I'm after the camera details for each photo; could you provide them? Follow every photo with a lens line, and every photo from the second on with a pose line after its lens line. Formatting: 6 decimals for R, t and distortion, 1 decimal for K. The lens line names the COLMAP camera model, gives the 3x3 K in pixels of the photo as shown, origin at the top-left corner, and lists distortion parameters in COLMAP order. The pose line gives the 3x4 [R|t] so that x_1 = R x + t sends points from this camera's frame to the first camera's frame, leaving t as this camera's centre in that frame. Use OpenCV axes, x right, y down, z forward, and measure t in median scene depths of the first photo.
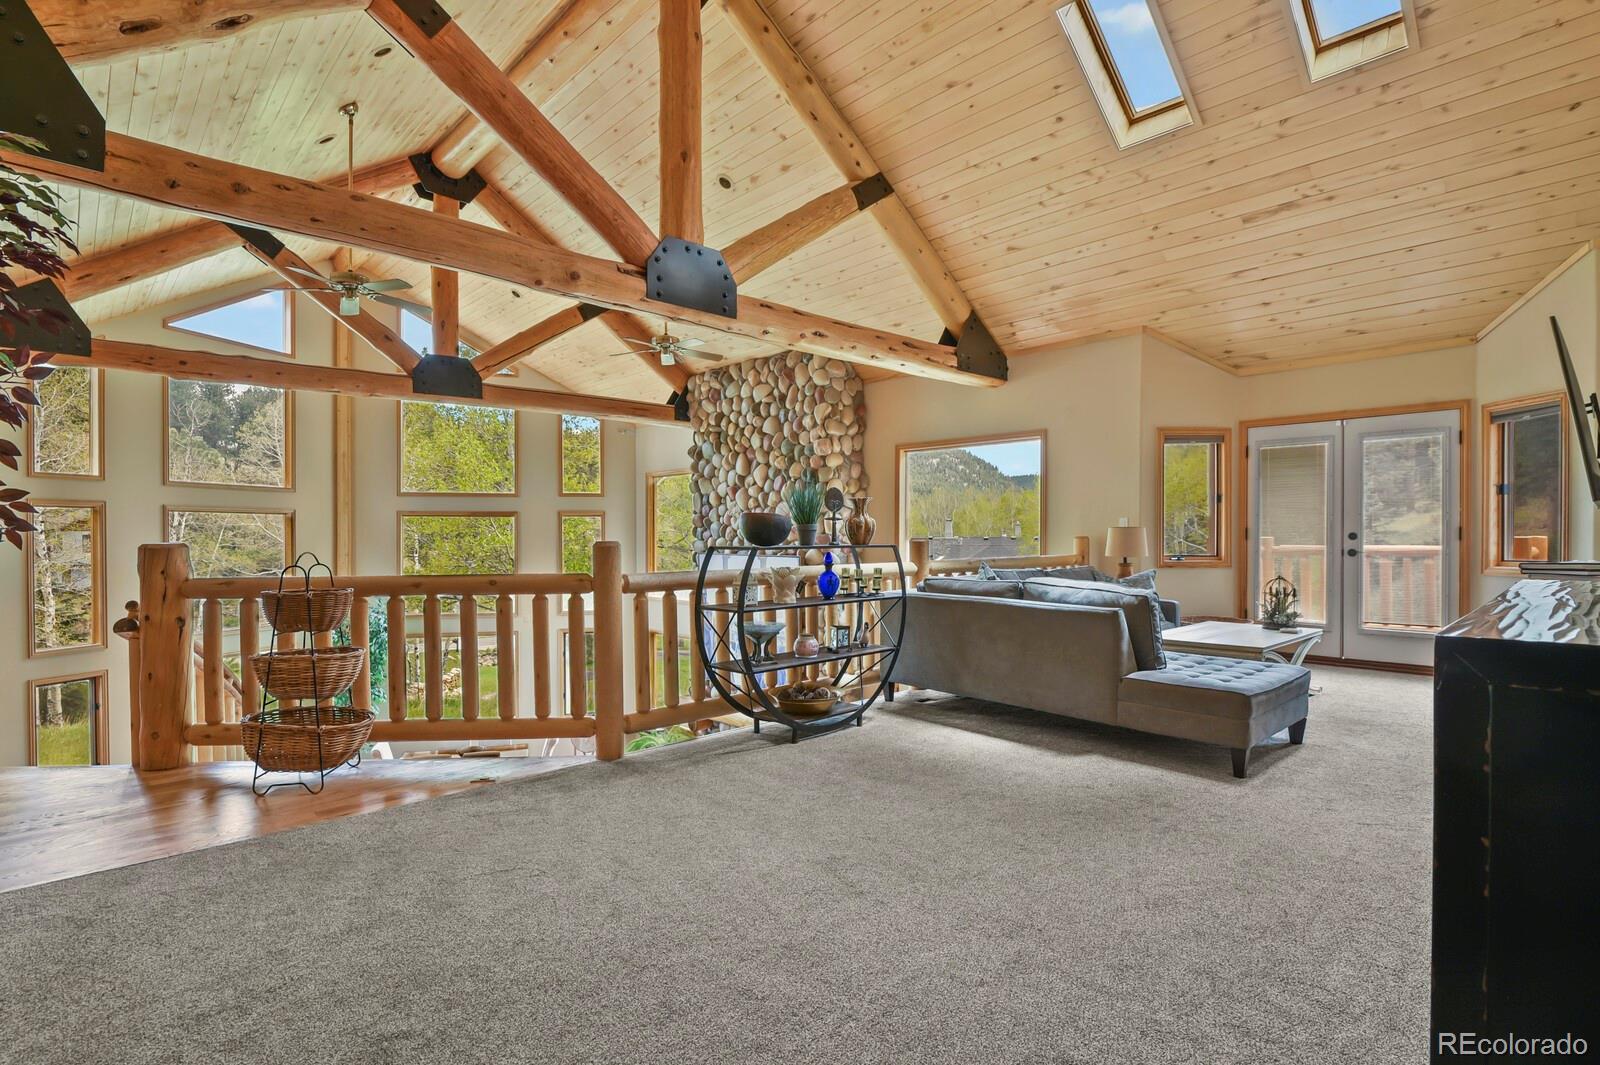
lens RADIAL K [[778.3, 0, 801.5], [0, 778.3, 537.8], [0, 0, 1]] dist [-0.008530, -0.006023]
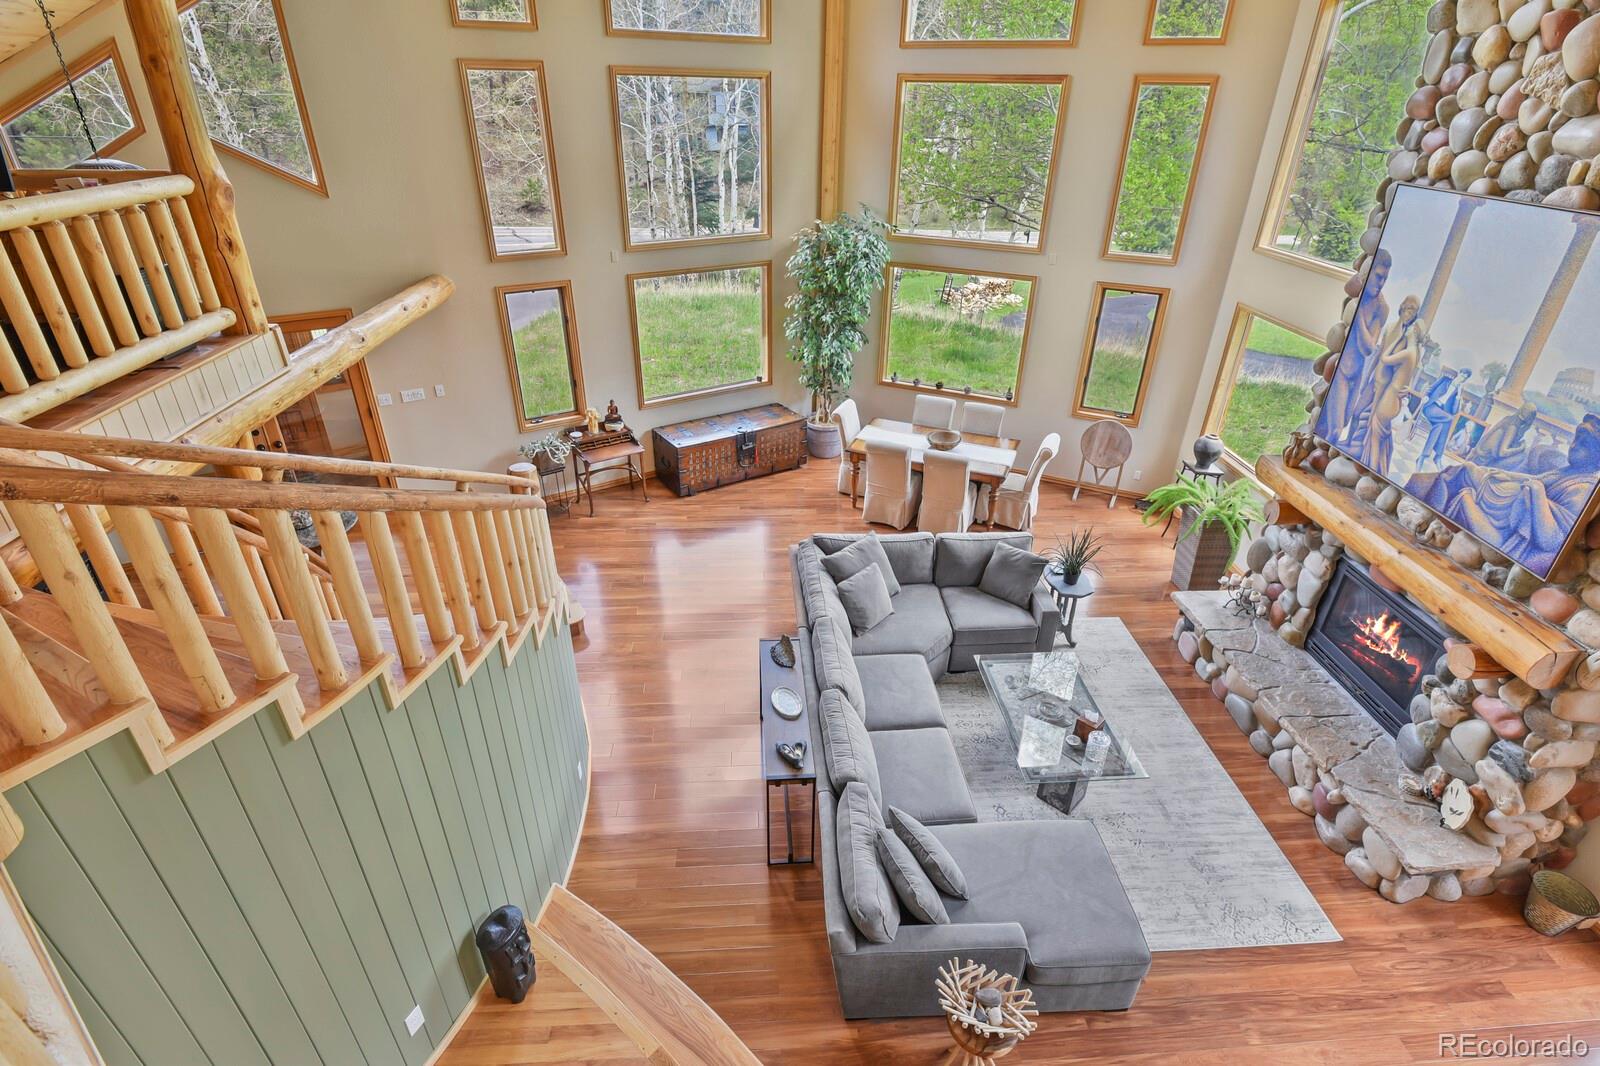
lens RADIAL K [[778.3, 0, 801.5], [0, 778.3, 538.3], [0, 0, 1]] dist [-0.008530, -0.006023]
pose [[0.760470, 0.333057, -0.557457, -0.079330], [-0.020315, 0.870235, 0.492217, -0.014896], [0.649055, -0.362992, 0.668554, 0.403714]]
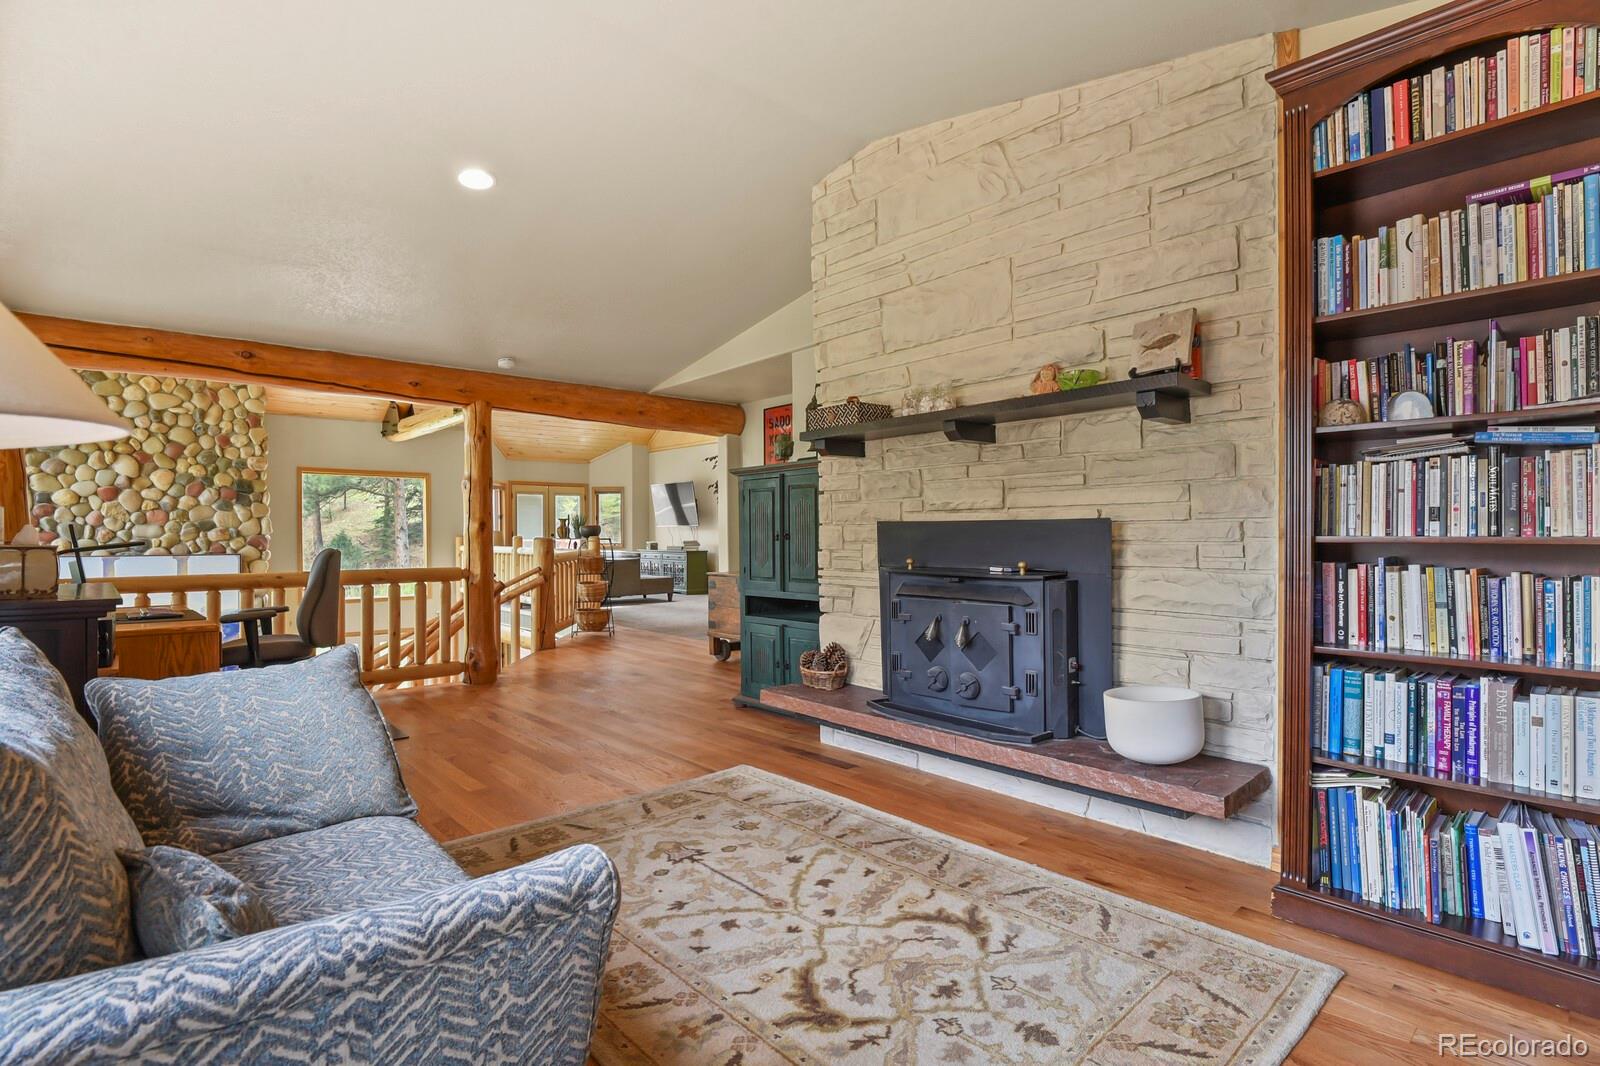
lens RADIAL K [[778.3, 0, 801.5], [0, 778.3, 538.3], [0, 0, 1]] dist [-0.008530, -0.006023]
pose [[0.014682, -0.007120, 0.999867, -1.038929], [0.007432, 0.999948, 0.007012, -0.001780], [-0.999865, 0.007328, 0.014734, 0.117108]]
